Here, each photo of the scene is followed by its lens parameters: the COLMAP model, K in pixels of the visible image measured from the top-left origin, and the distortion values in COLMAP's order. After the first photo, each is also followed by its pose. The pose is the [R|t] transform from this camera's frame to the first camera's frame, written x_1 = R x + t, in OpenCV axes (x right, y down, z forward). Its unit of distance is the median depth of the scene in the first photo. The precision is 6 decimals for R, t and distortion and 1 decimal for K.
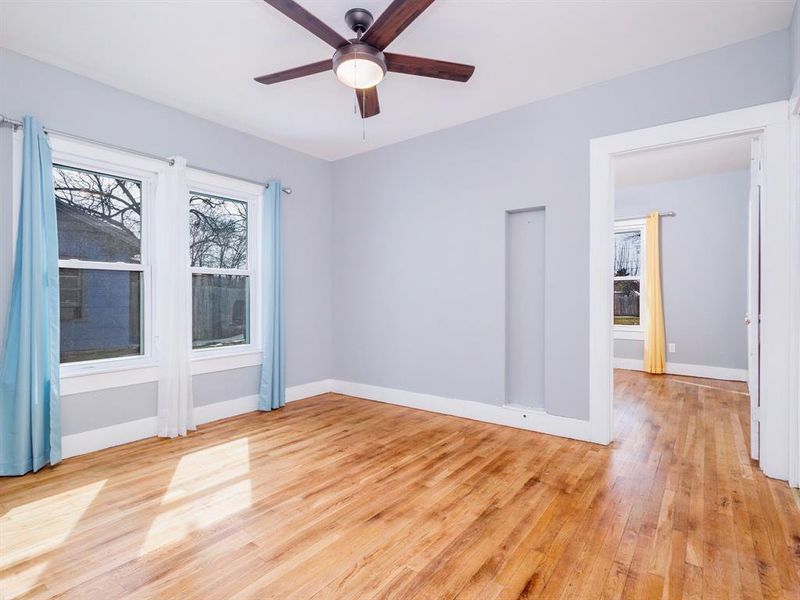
lens RADIAL K [[417.4, 0, 398.5], [0, 417.4, 301.7], [0, 0, 1]] dist [0.011743, -0.000791]
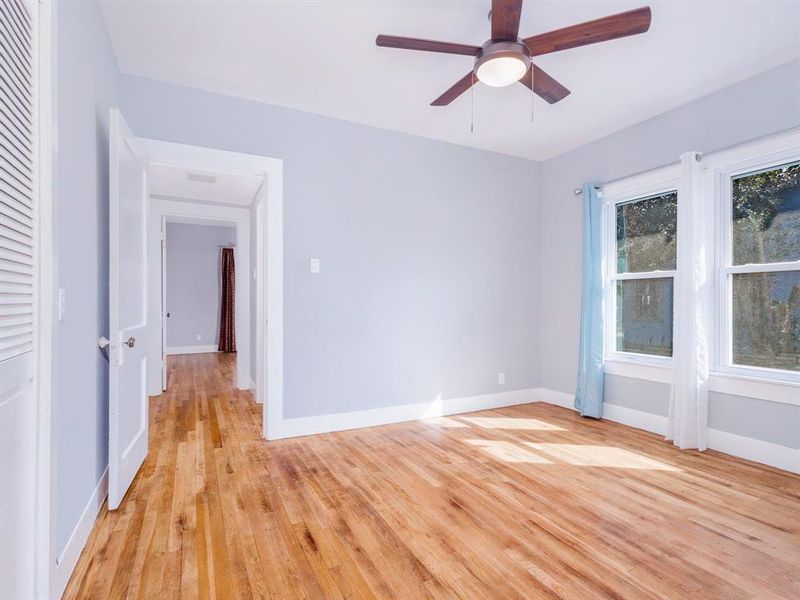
lens RADIAL K [[417.4, 0, 398.5], [0, 417.4, 301.7], [0, 0, 1]] dist [0.011743, -0.000791]
pose [[-0.453375, 0.001221, -0.891319, 0.743612], [-0.007825, 0.999955, 0.005350, -0.012100], [0.891285, 0.009400, -0.453345, 1.031813]]
